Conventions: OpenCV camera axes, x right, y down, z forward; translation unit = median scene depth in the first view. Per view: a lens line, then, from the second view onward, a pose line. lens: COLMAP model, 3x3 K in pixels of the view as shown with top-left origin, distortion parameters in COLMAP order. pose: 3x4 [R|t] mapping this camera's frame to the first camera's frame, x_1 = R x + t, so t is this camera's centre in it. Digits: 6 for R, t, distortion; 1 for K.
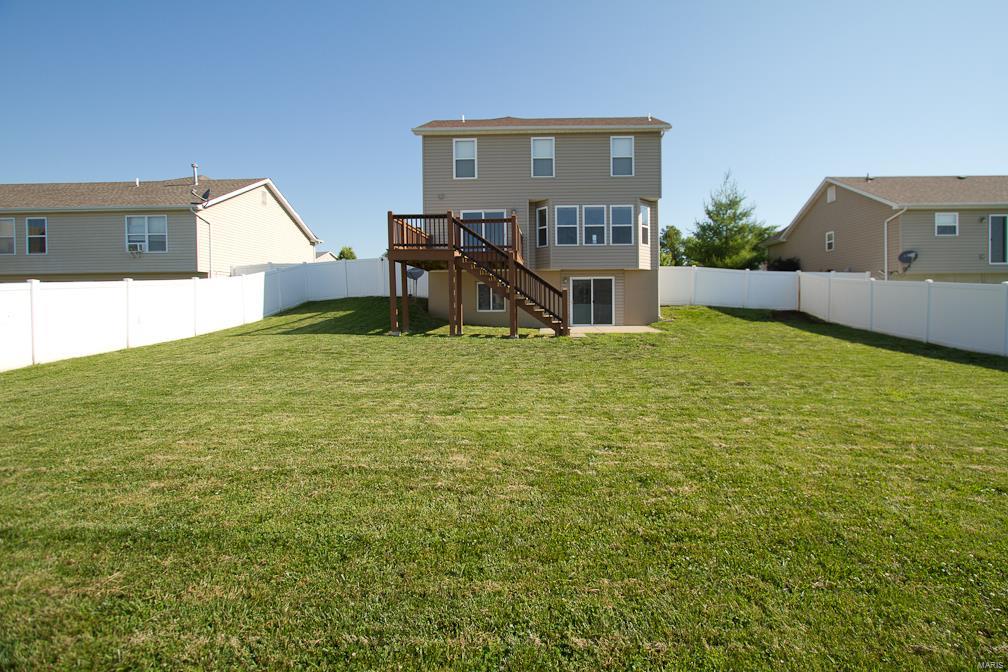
lens RADIAL K [[473.2, 0, 504.8], [0, 473.2, 297.8], [0, 0, 1]] dist [-0.013826, 0.000214]
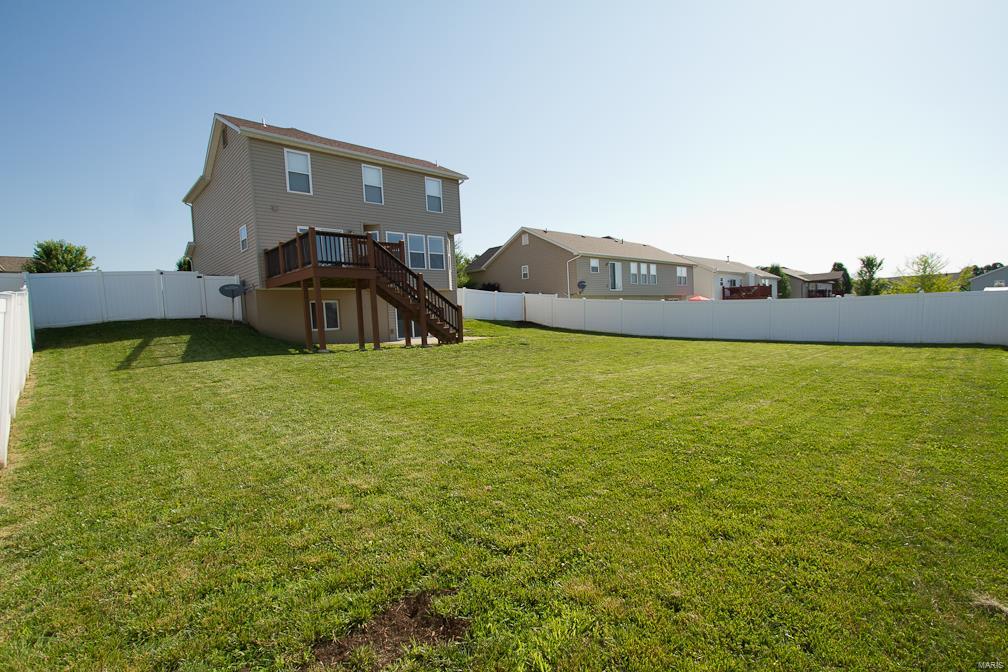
lens RADIAL K [[474.8, 0, 524.9], [0, 474.8, 321.1], [0, 0, 1]] dist [-0.015526, 0.000008]
pose [[0.696562, -0.030129, 0.716864, -0.460730], [0.026842, 0.999513, 0.015926, 0.005944], [-0.716994, 0.008149, 0.697031, 0.000621]]
